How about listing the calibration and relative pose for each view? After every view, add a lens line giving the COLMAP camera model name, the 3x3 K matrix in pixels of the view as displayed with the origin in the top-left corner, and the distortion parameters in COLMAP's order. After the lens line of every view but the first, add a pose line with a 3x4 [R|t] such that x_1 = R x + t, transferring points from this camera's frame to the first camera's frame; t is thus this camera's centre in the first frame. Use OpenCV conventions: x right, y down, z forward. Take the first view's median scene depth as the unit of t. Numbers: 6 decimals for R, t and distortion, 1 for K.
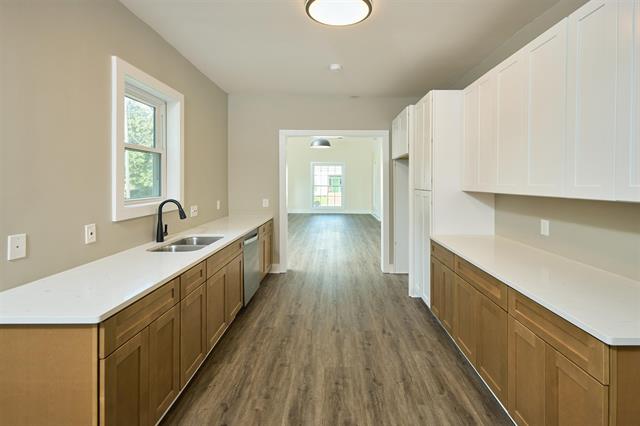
lens RADIAL K [[289.8, 0, 337.8], [0, 289.8, 185.8], [0, 0, 1]] dist [0.013361, -0.000347]
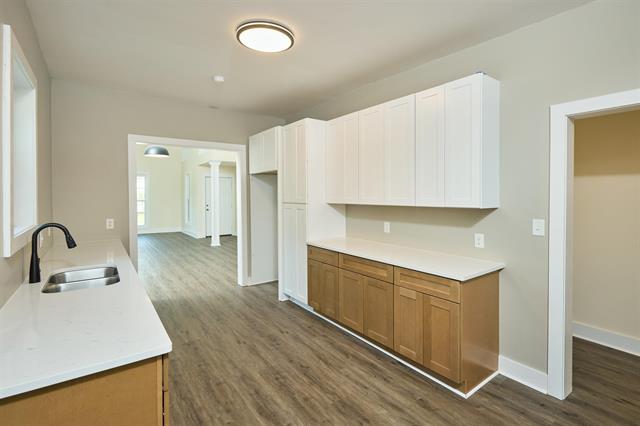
lens RADIAL K [[306.9, 0, 321.7], [0, 306.9, 197.1], [0, 0, 1]] dist [-0.003519, 0.001009]
pose [[0.810311, -0.012245, 0.585871, -0.382968], [0.014057, 0.999900, 0.001457, -0.011075], [-0.585831, 0.007055, 0.810403, -0.037608]]
